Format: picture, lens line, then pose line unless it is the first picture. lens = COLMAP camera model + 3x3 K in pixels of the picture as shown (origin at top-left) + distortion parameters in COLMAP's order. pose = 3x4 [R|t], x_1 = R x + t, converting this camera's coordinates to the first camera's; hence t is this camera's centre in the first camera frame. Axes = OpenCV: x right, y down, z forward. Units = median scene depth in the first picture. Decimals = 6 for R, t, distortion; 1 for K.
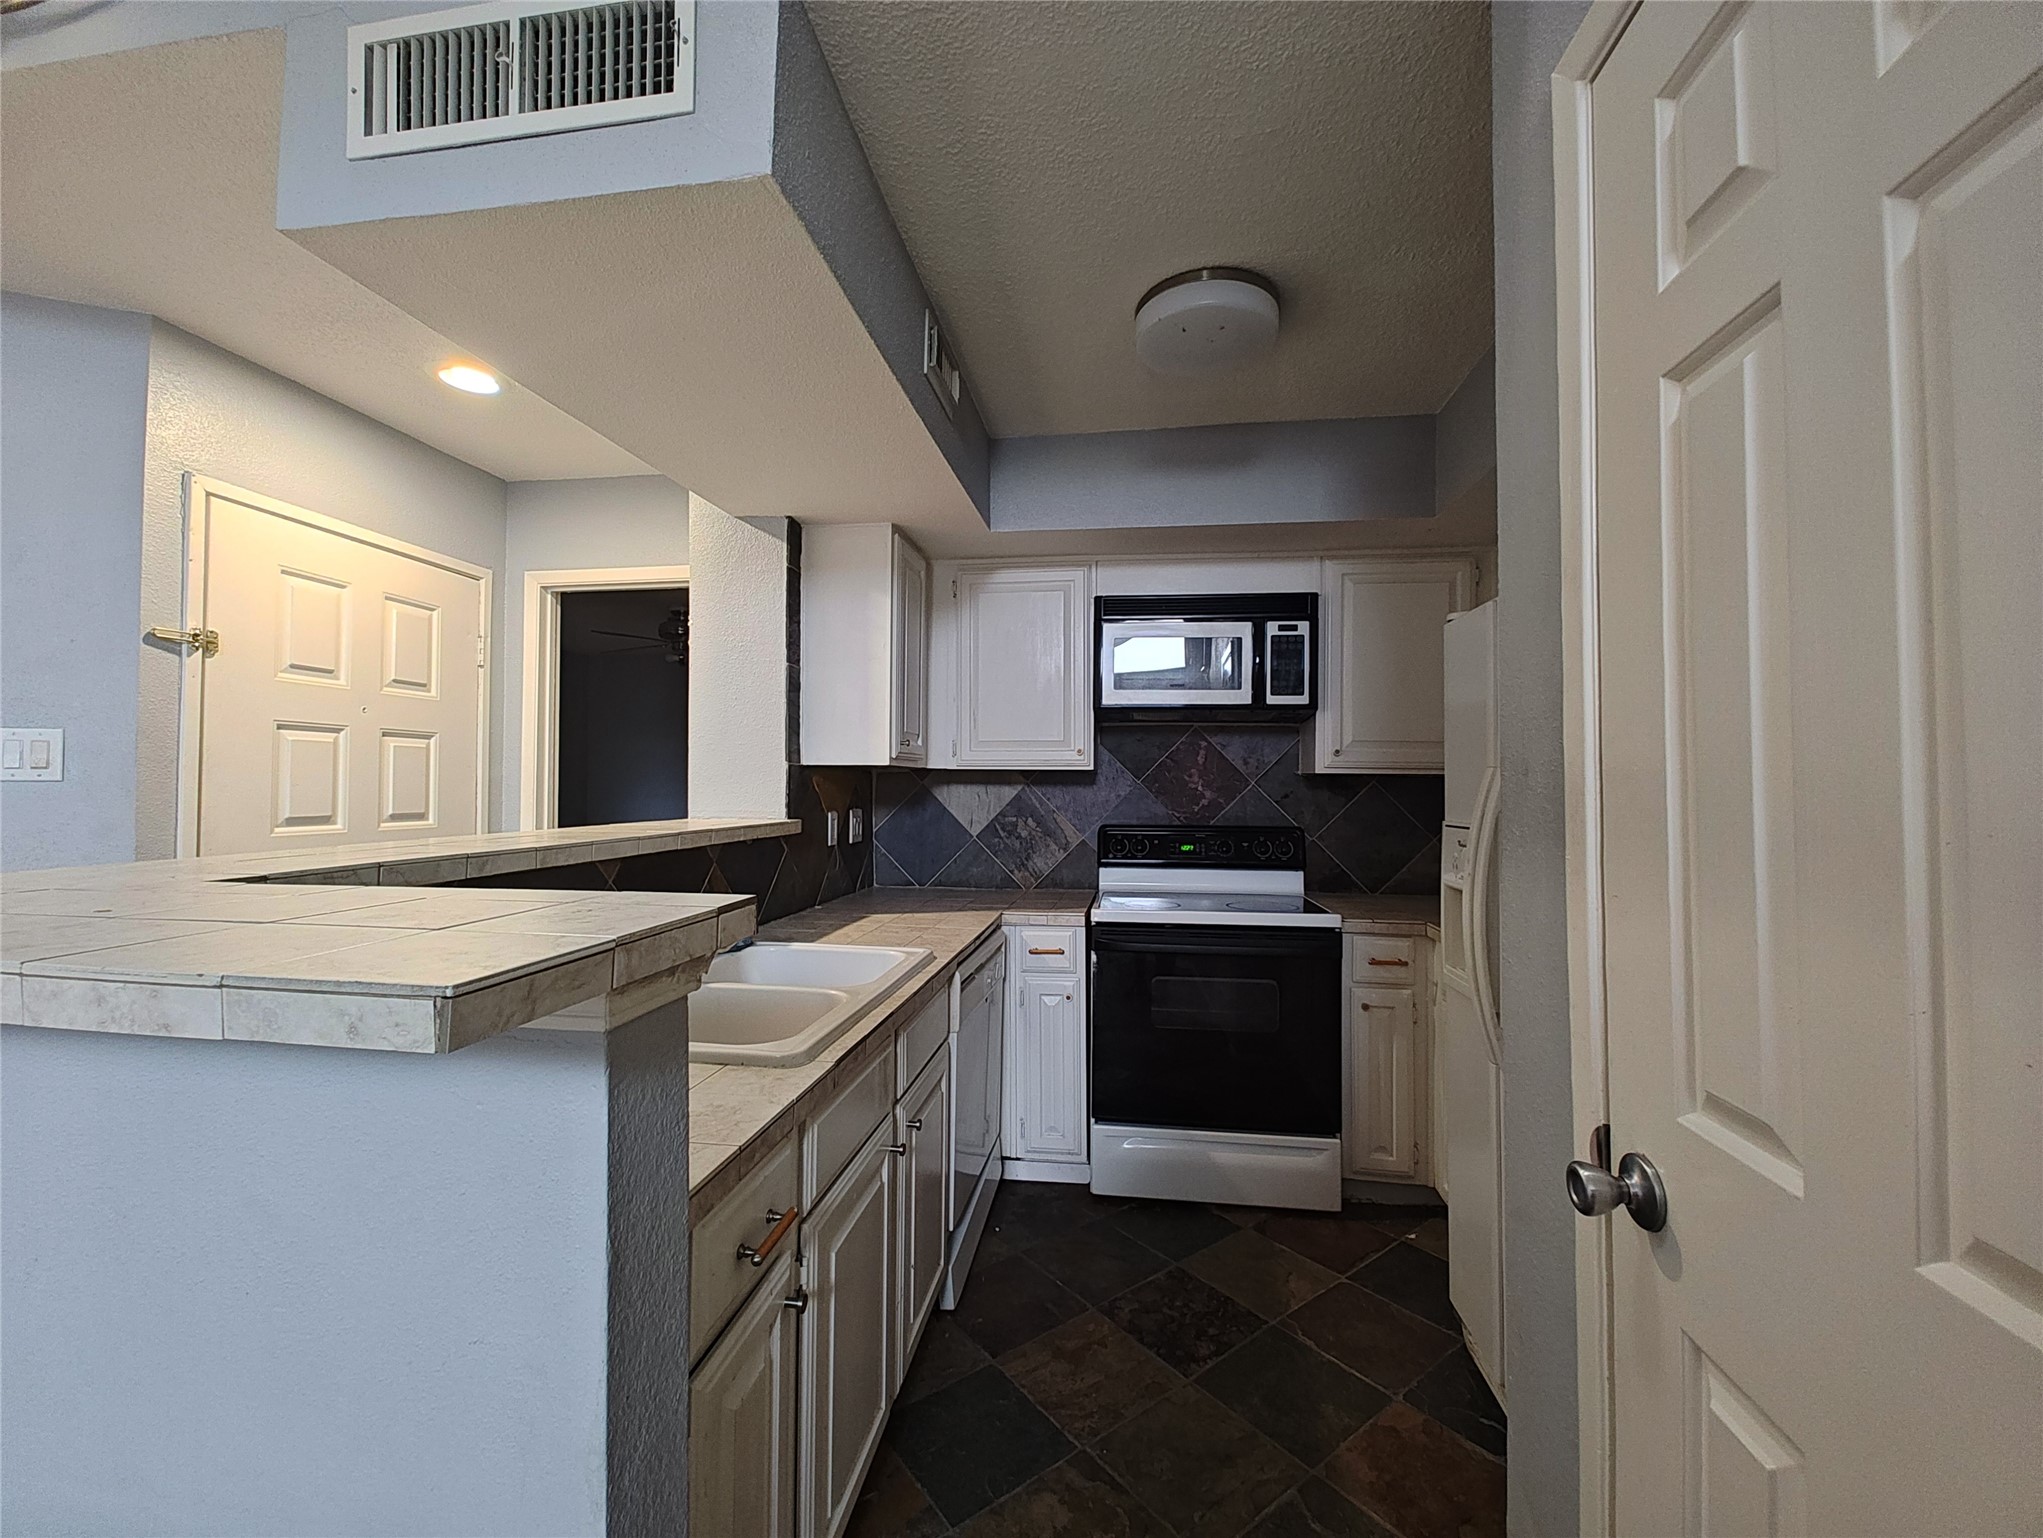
lens RADIAL K [[843.6, 0, 1018.6], [0, 843.6, 766.1], [0, 0, 1]] dist [0.002075, -0.000301]
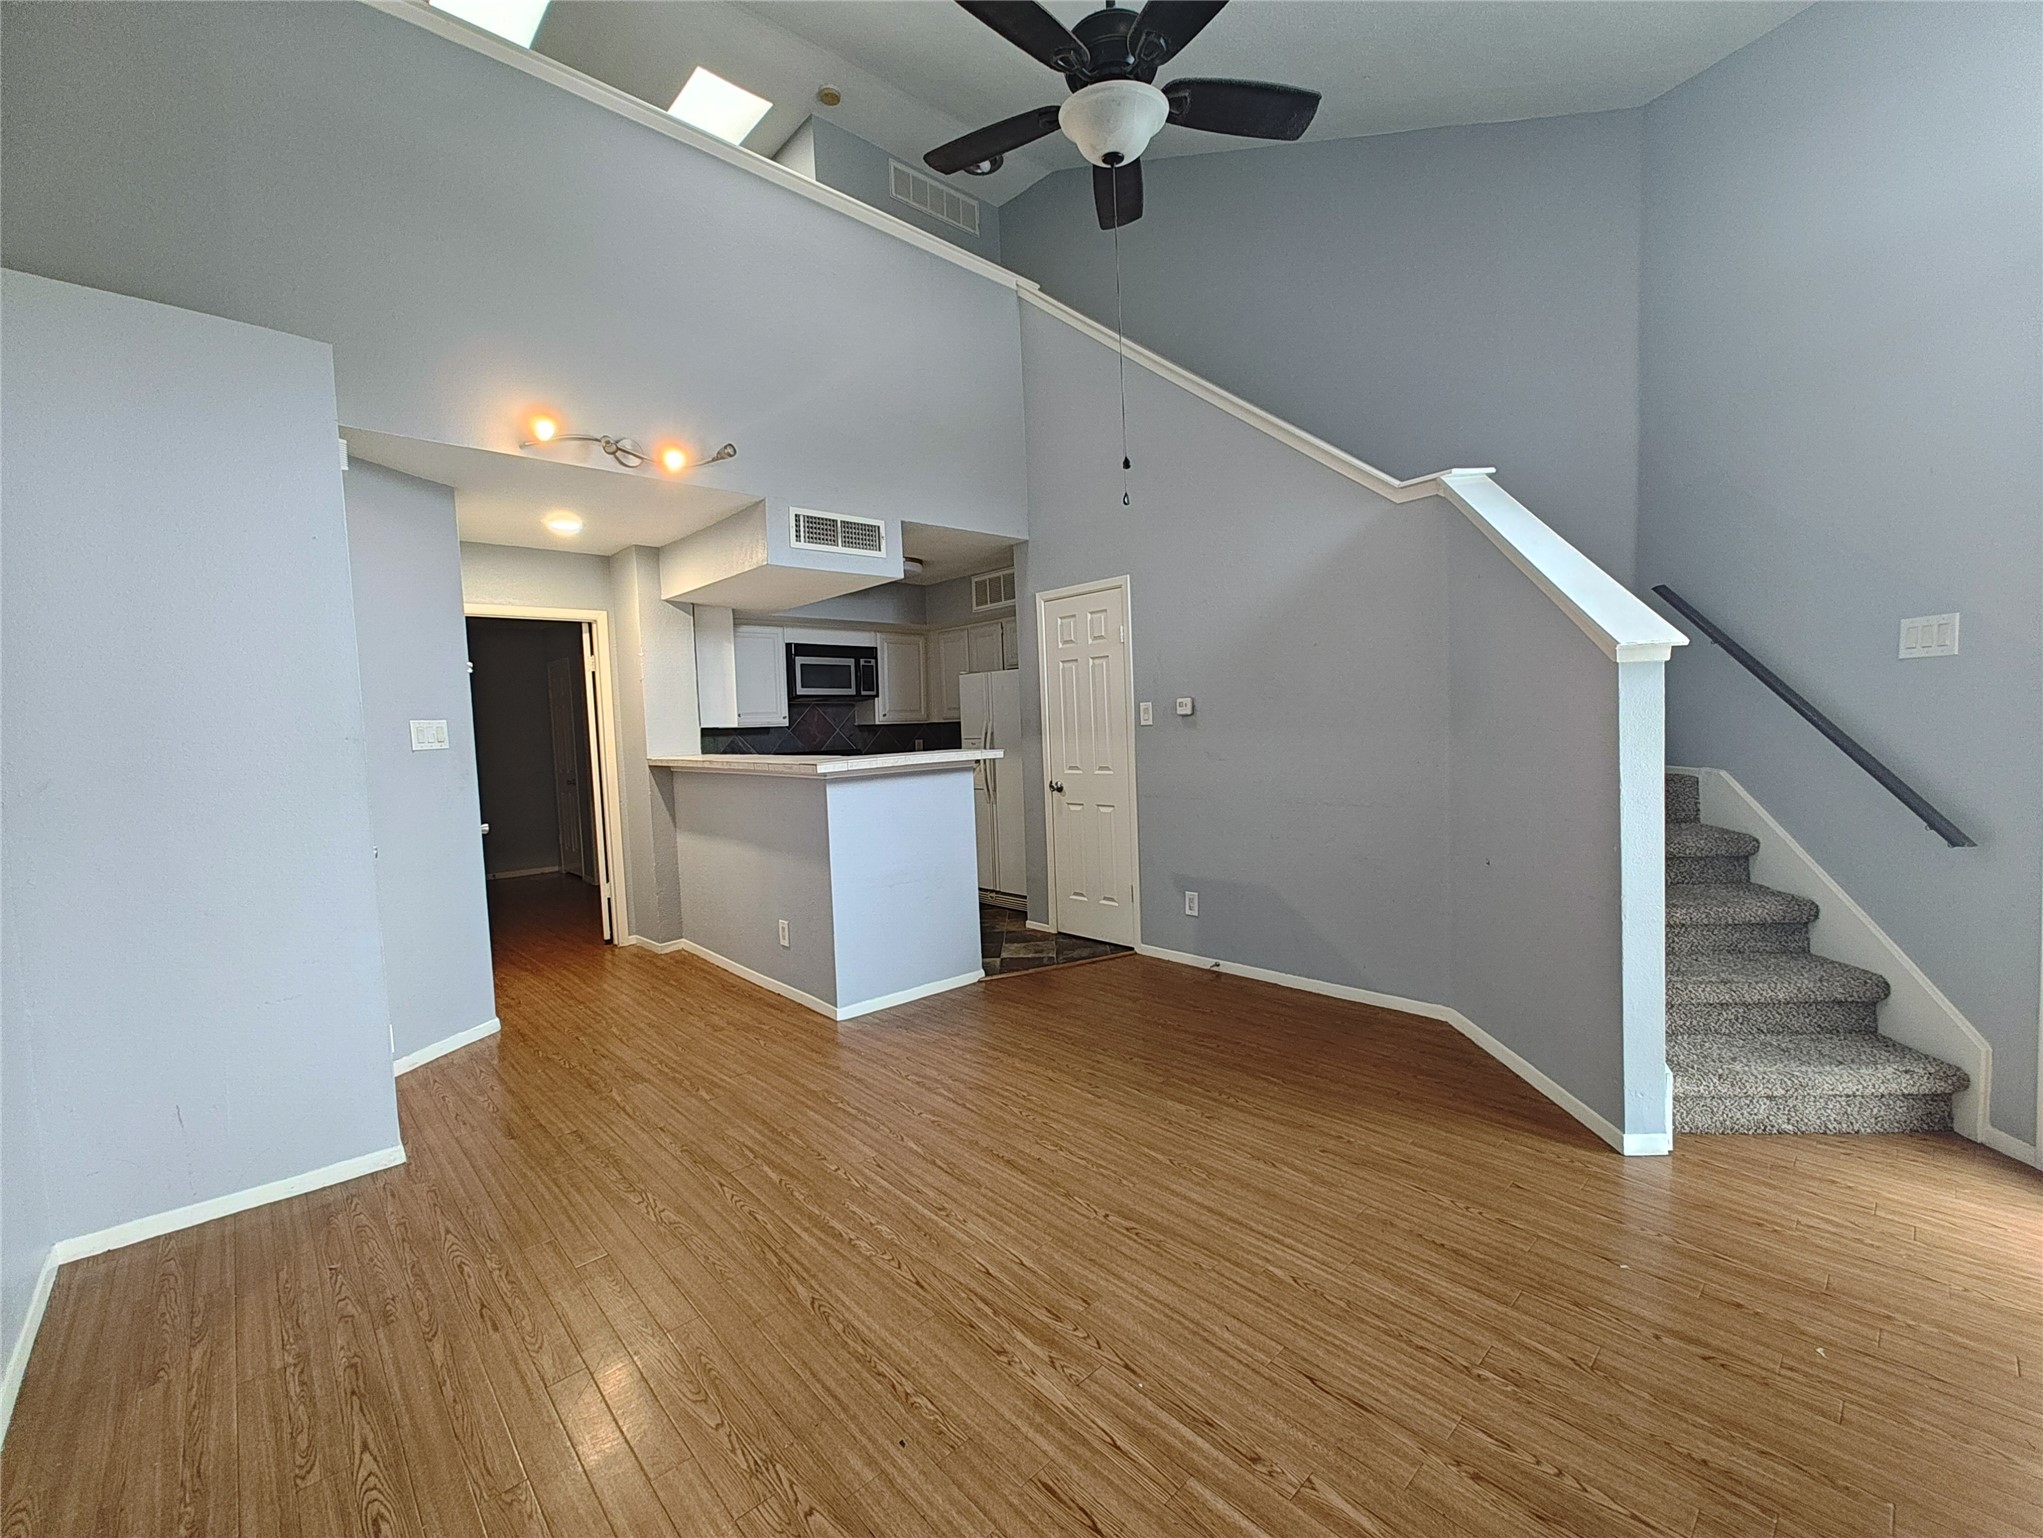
lens RADIAL K [[843.6, 0, 1013.5], [0, 843.6, 778.9], [0, 0, 1]] dist [0.002075, -0.000301]
pose [[0.628512, -0.081340, 0.773535, -1.243082], [0.023991, 0.996071, 0.085247, -0.031452], [-0.777430, -0.035021, 0.627994, -0.773158]]
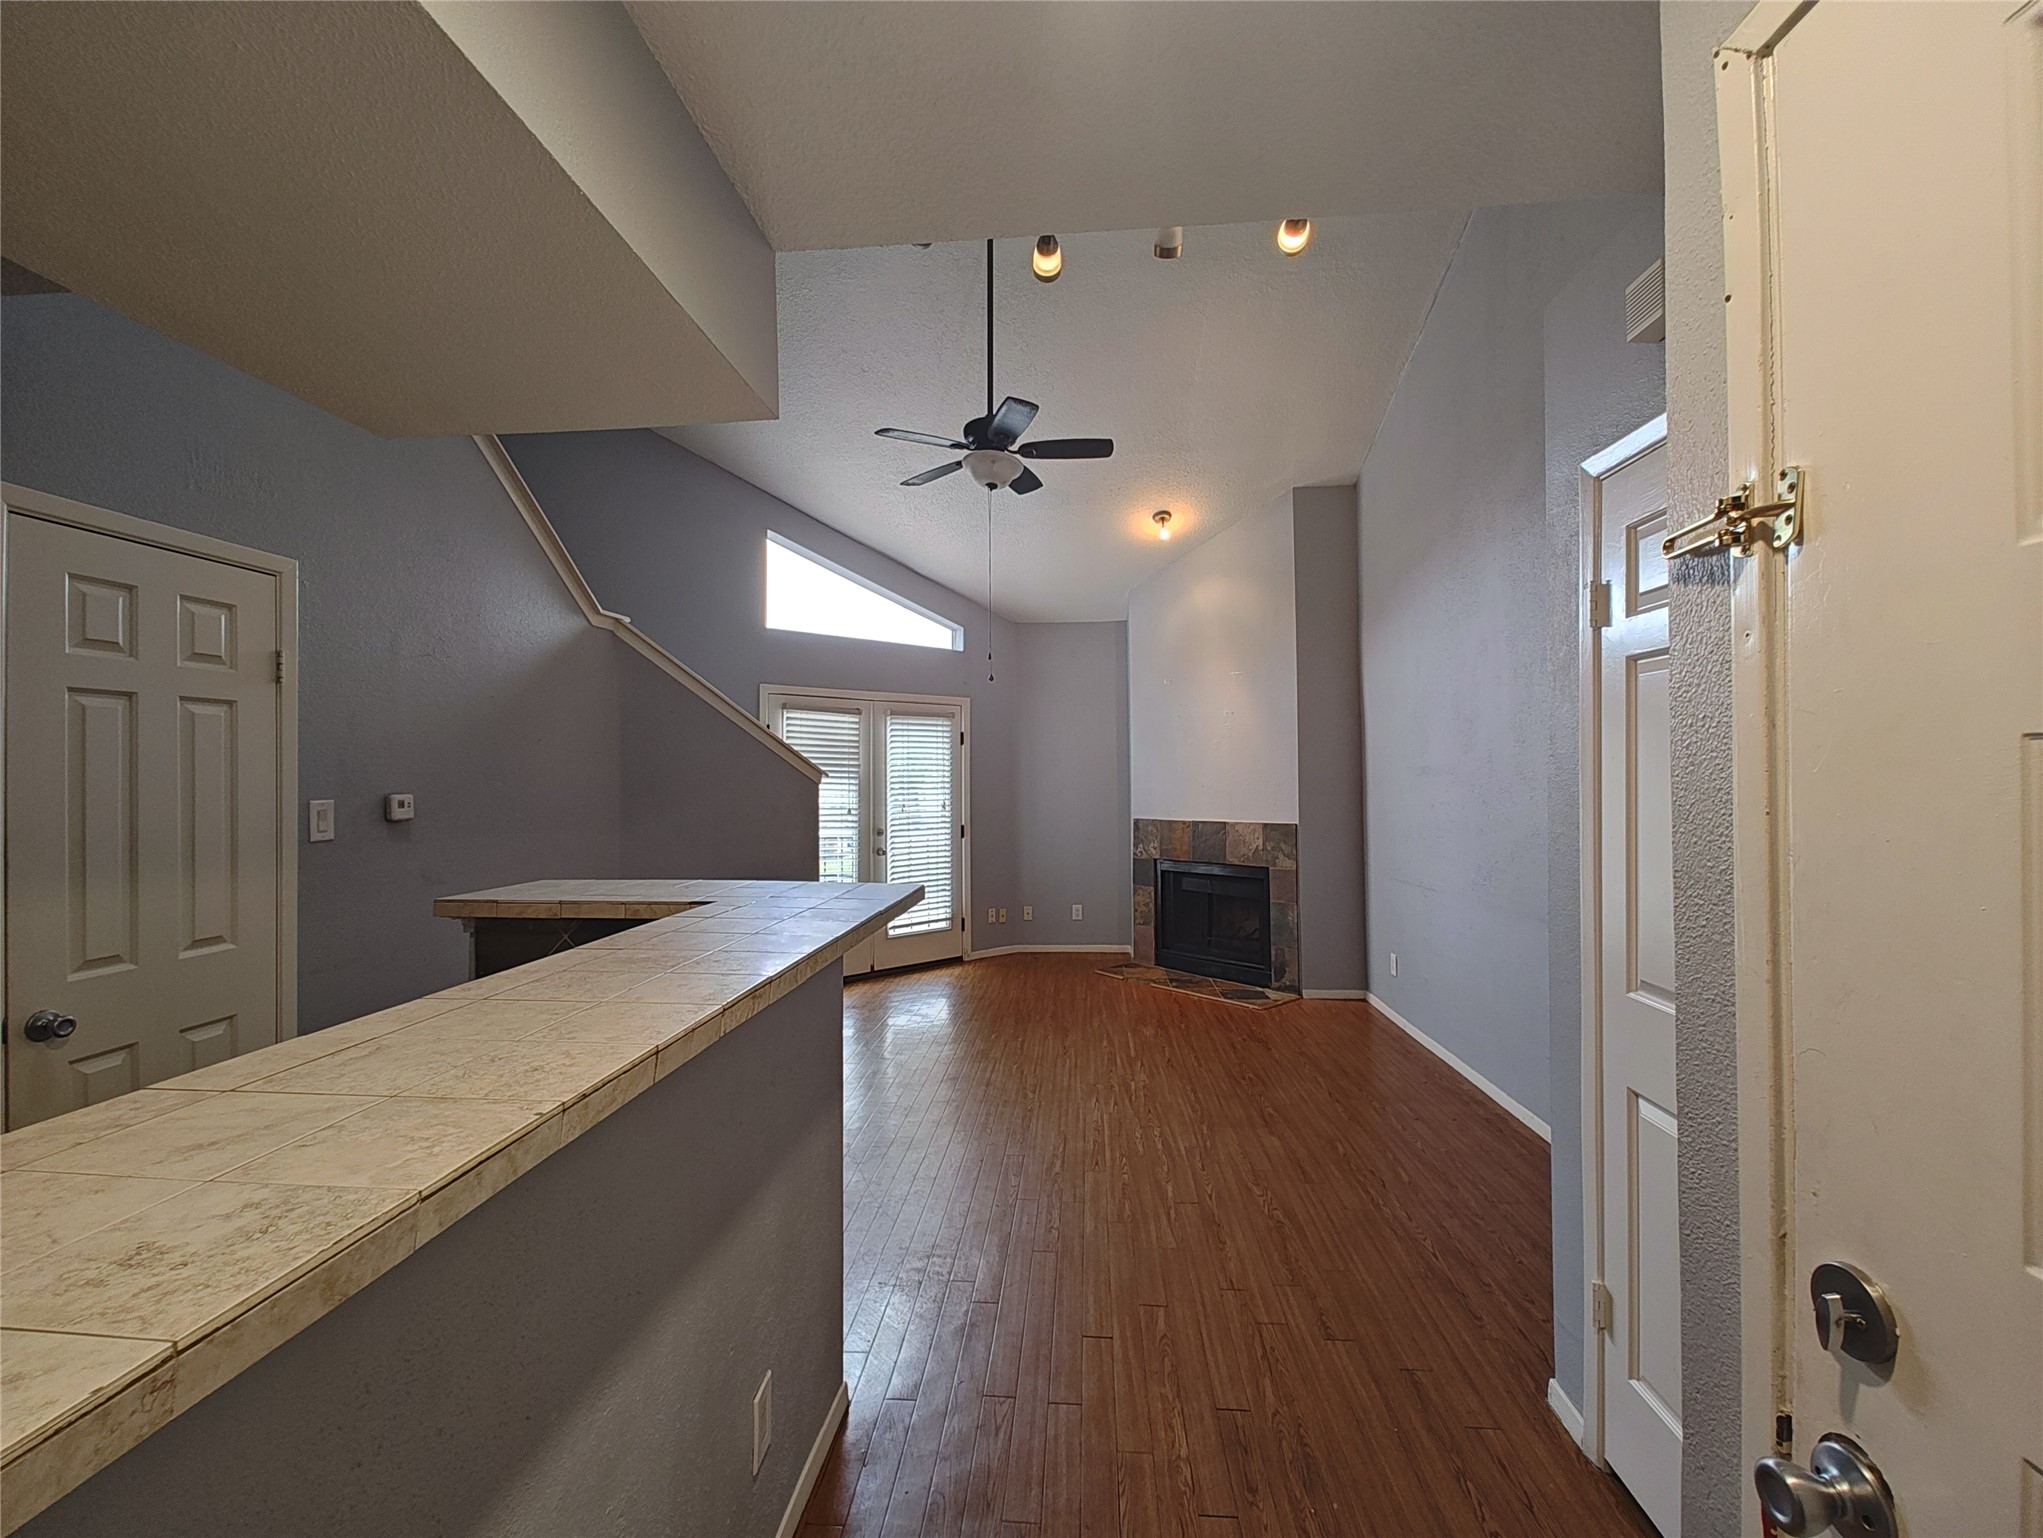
lens RADIAL K [[843.6, 0, 1027.4], [0, 843.6, 774.0], [0, 0, 1]] dist [0.002075, -0.000301]
pose [[-0.997102, 0.000518, -0.076080, -0.501322], [0.002705, 0.999586, -0.028645, -0.032545], [0.076033, -0.028768, -0.996690, 0.995382]]
